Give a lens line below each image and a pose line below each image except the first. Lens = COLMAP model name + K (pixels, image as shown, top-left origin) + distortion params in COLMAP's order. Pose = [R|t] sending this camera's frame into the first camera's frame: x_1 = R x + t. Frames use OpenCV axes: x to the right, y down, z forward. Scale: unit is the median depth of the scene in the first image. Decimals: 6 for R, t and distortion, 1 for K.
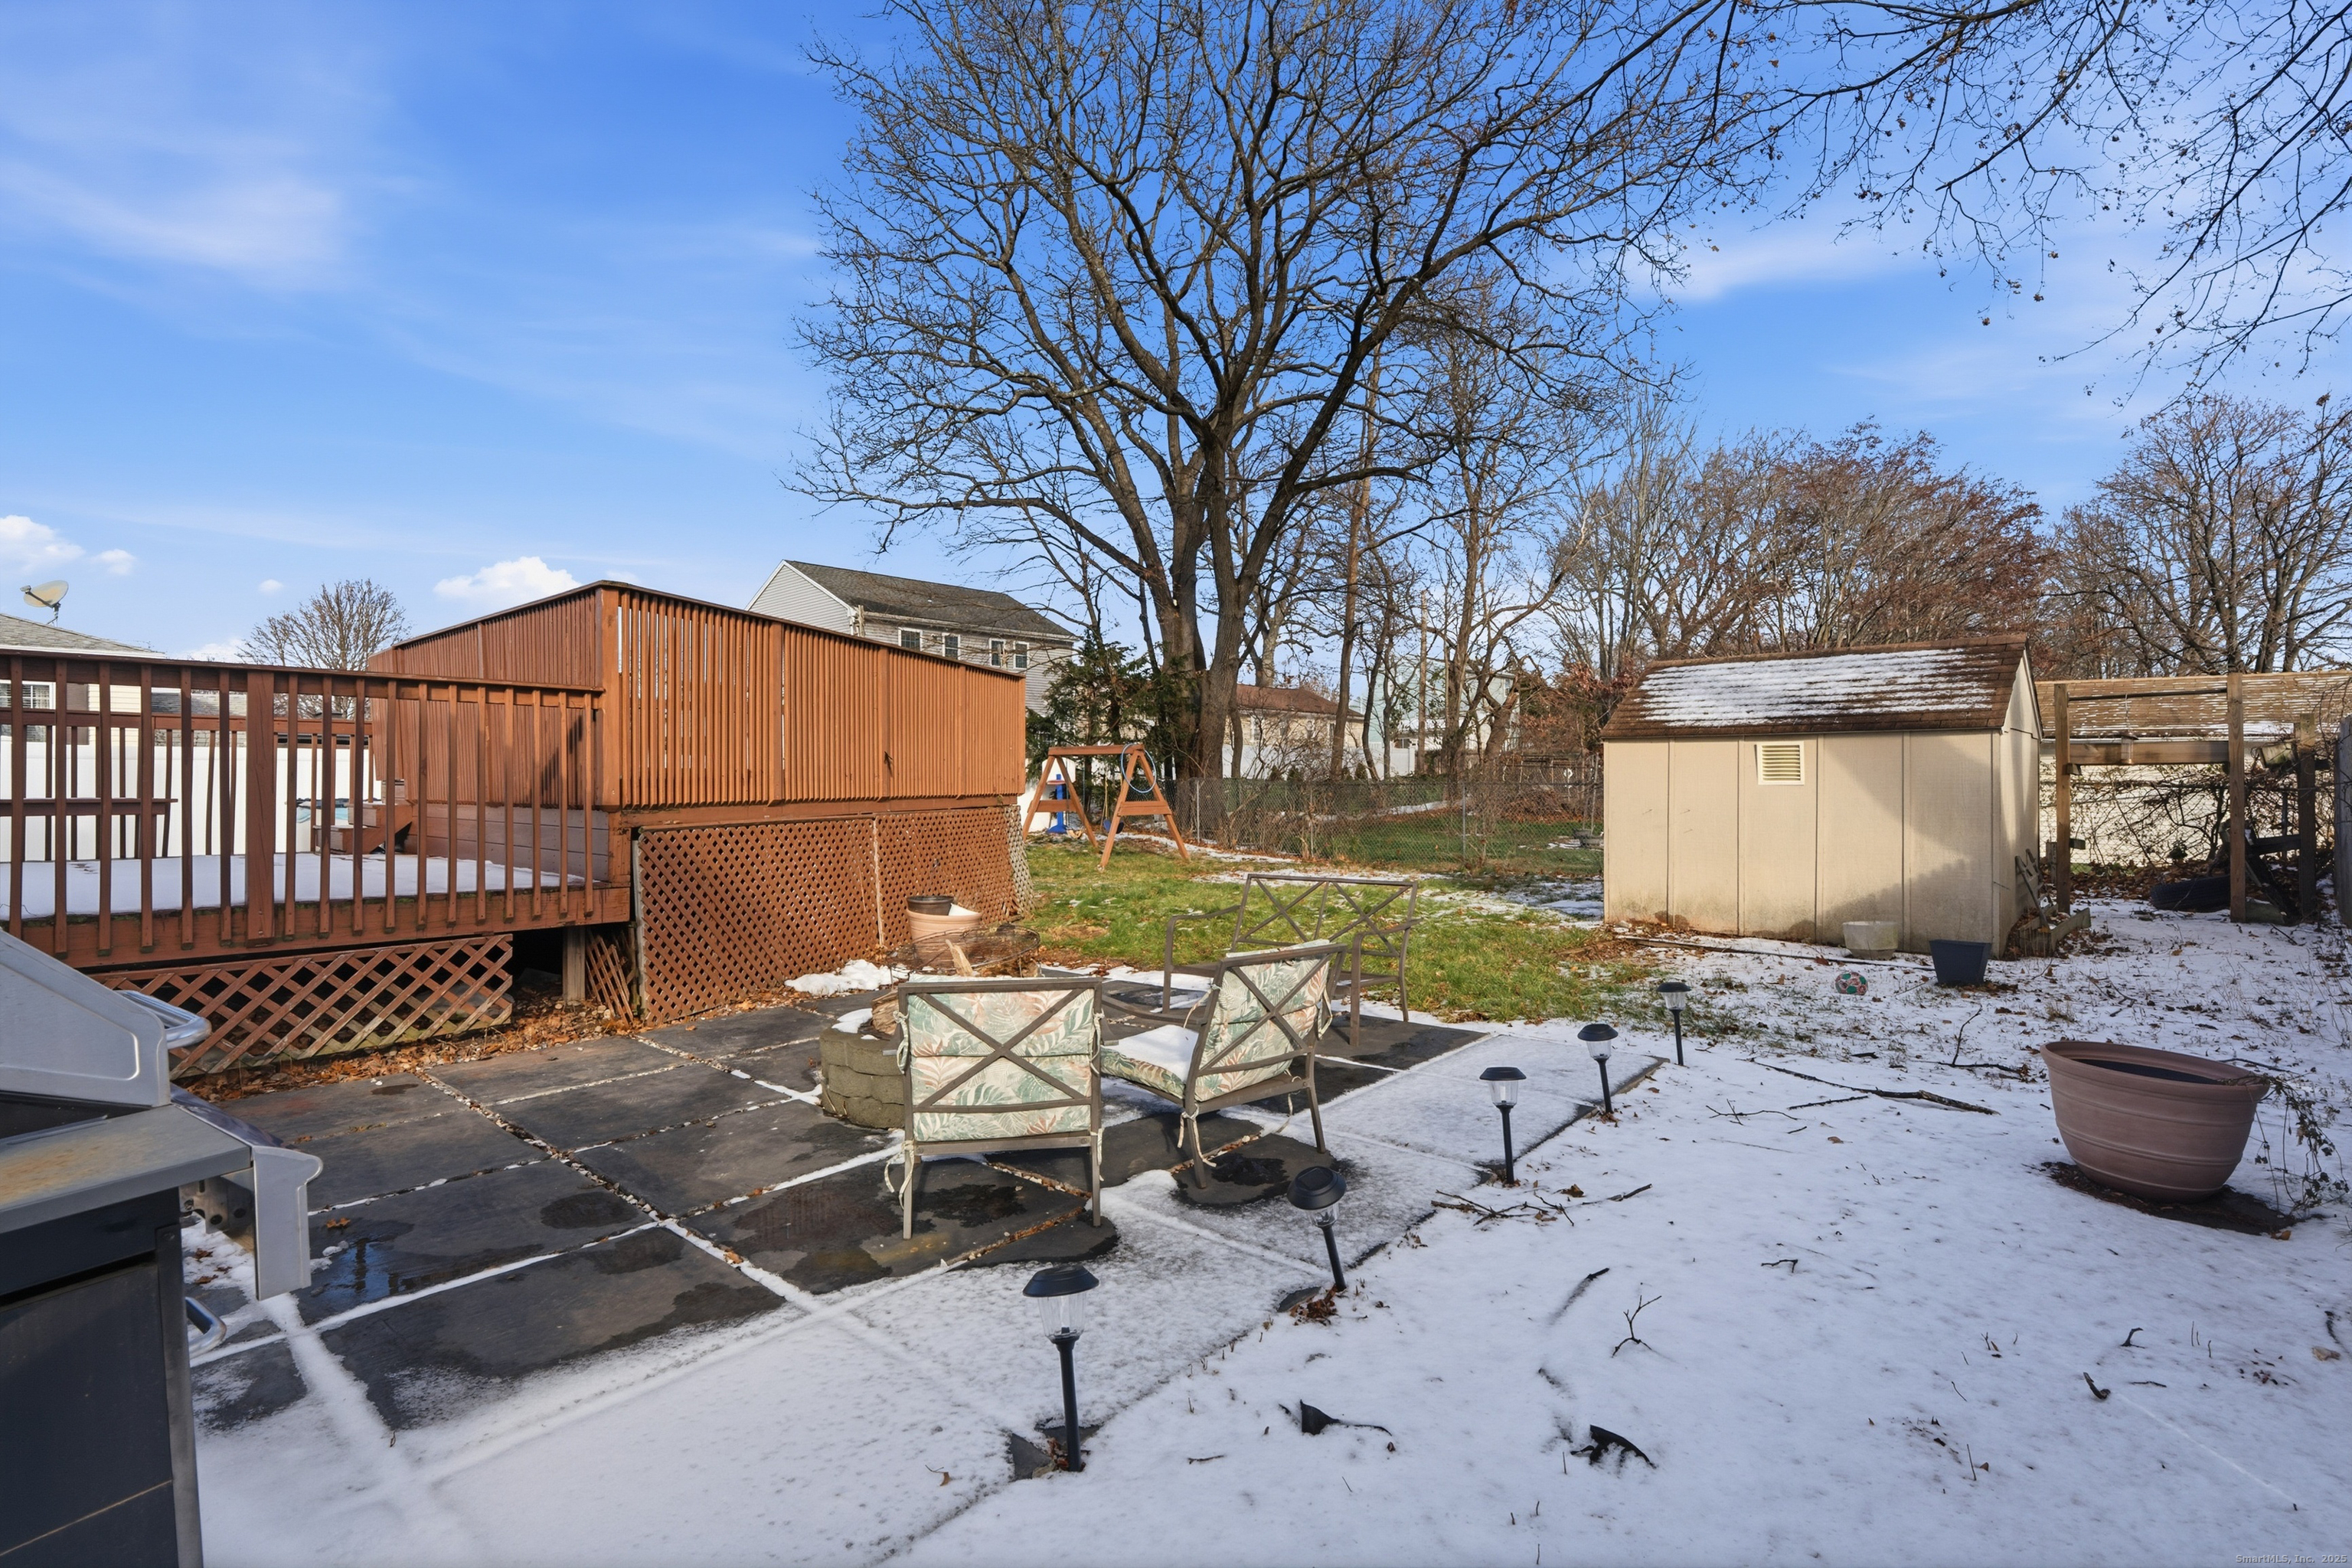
lens RADIAL K [[1089.3, 0, 1176.0], [0, 1089.3, 784.0], [0, 0, 1]] dist [-0.000183, -0.000009]
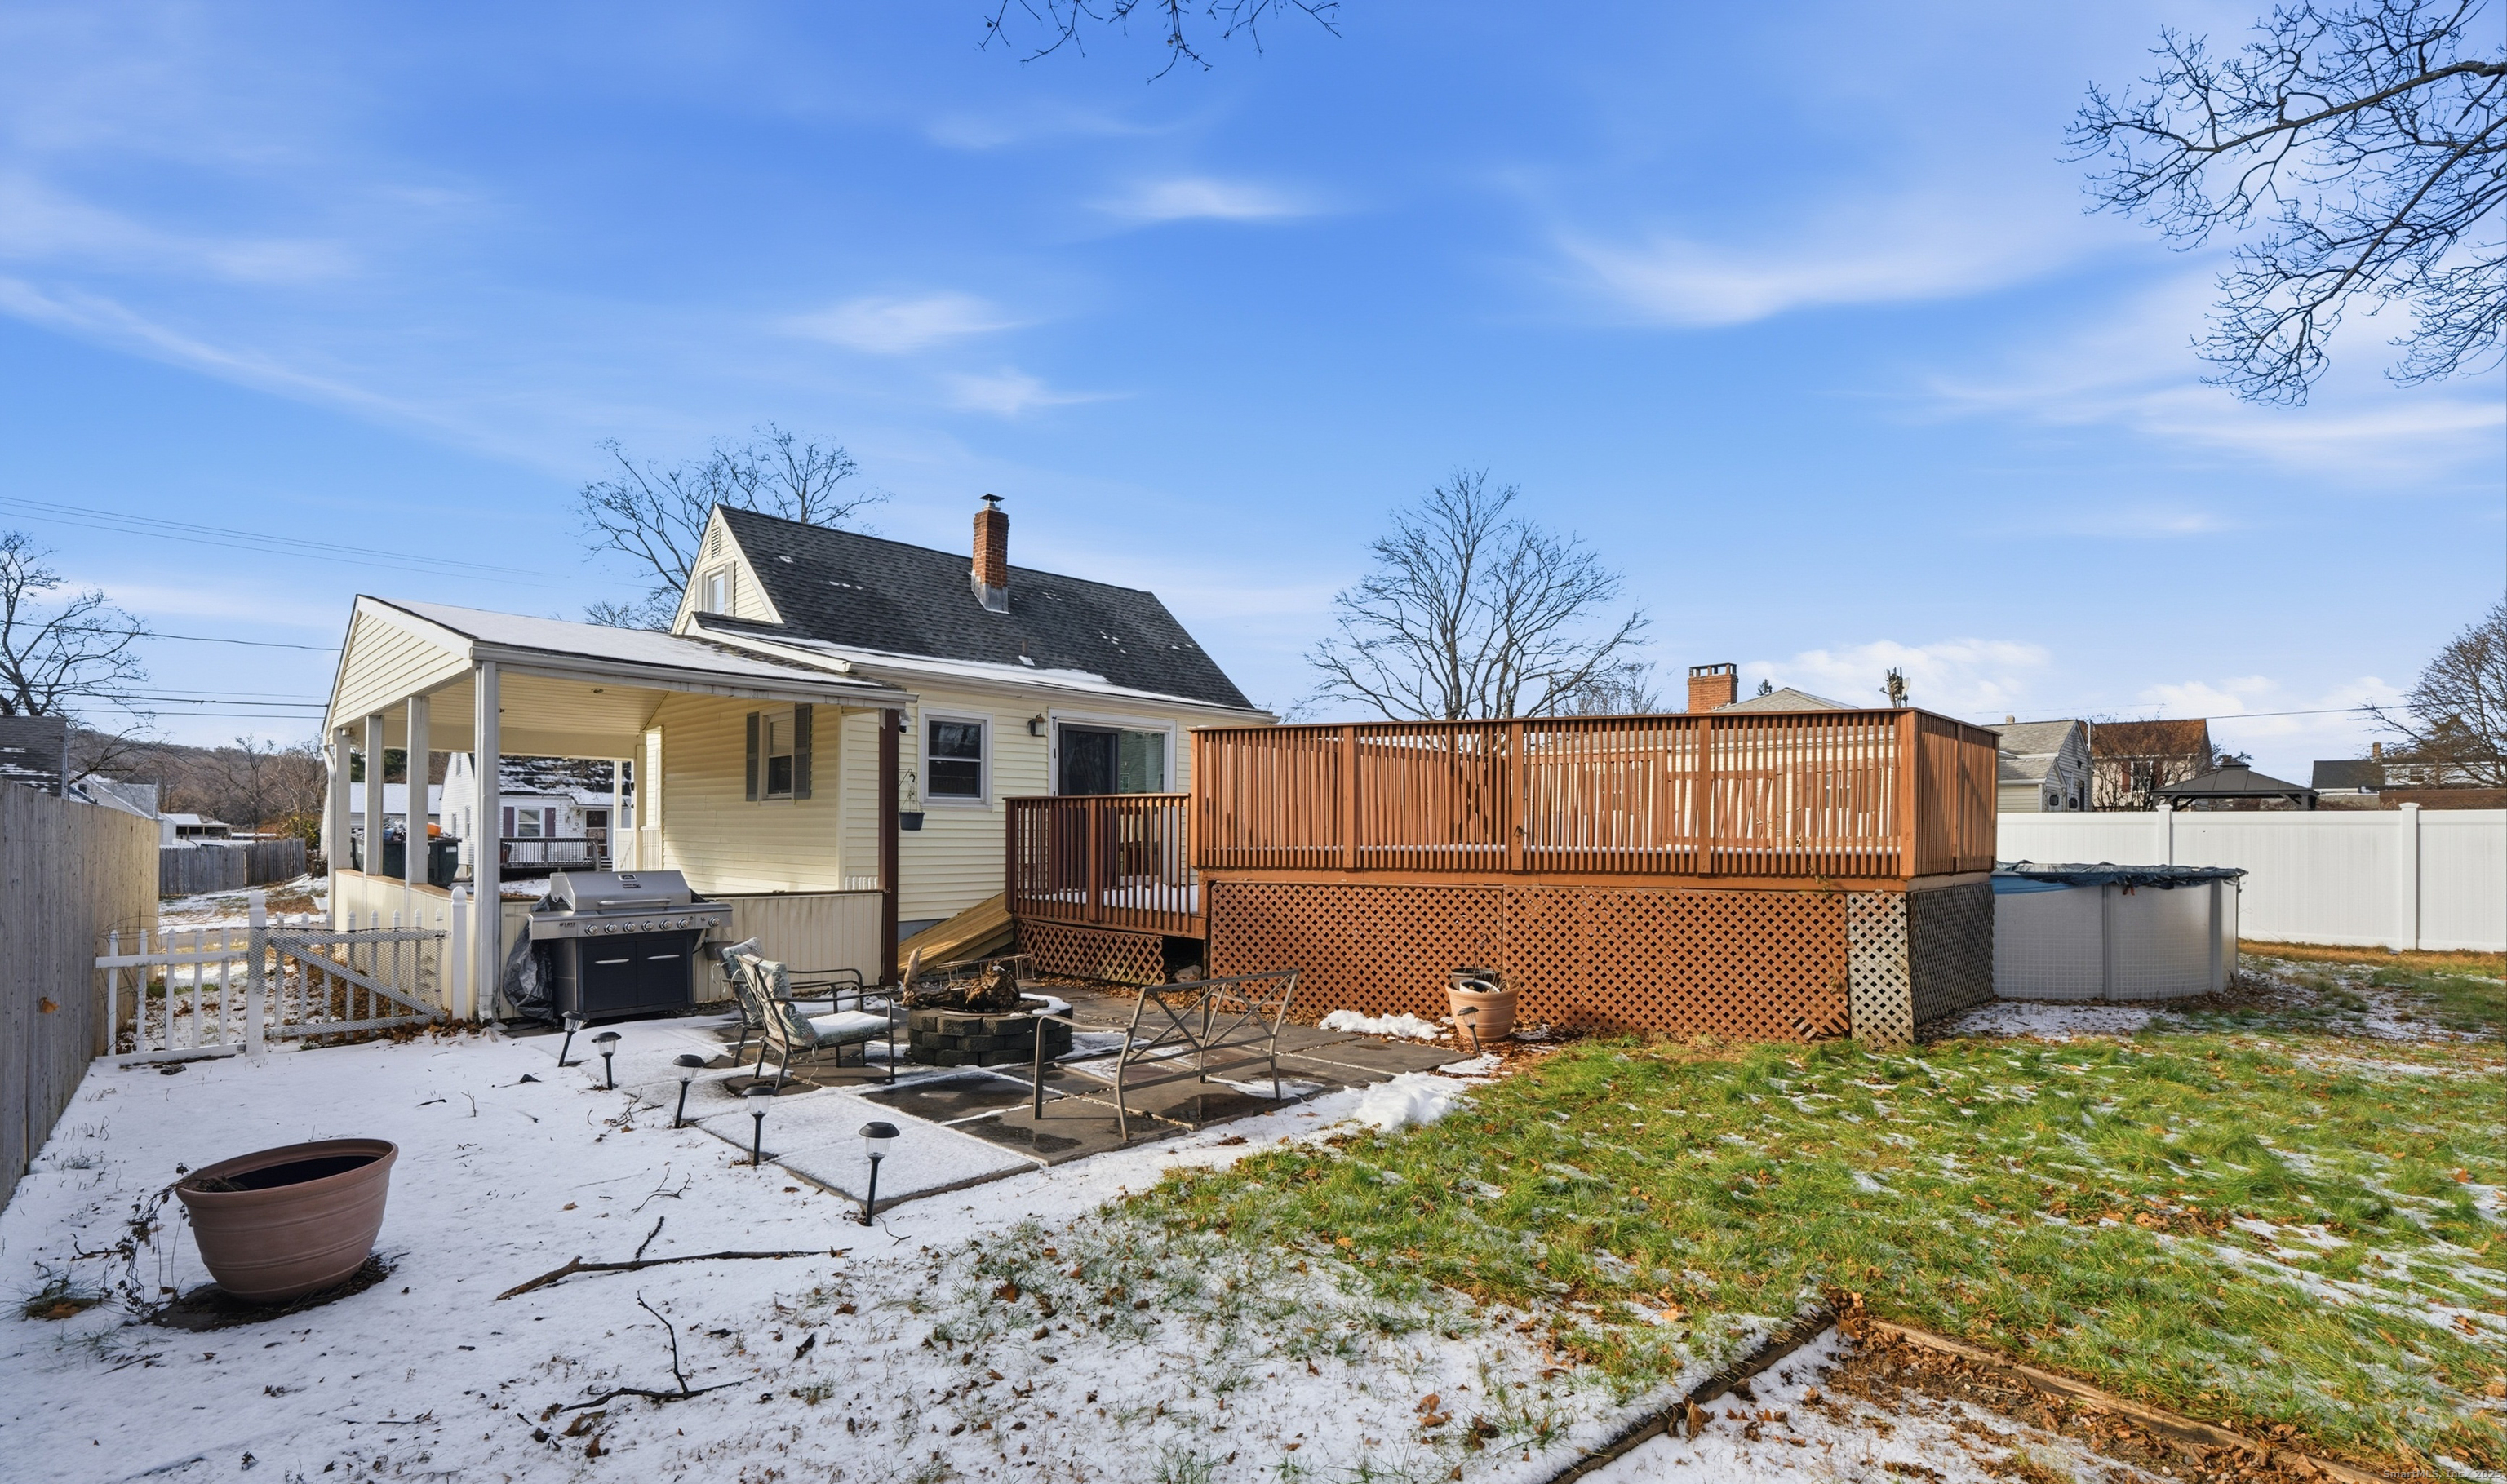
lens RADIAL K [[1136.3, 0, 1252.3], [0, 1136.3, 826.2], [0, 0, 1]] dist [-0.000255, -0.000027]
pose [[-0.060730, -0.004076, -0.998146, 1.812473], [-0.006565, 0.999972, -0.003684, -0.049675], [0.998133, 0.006329, -0.060755, 1.869876]]
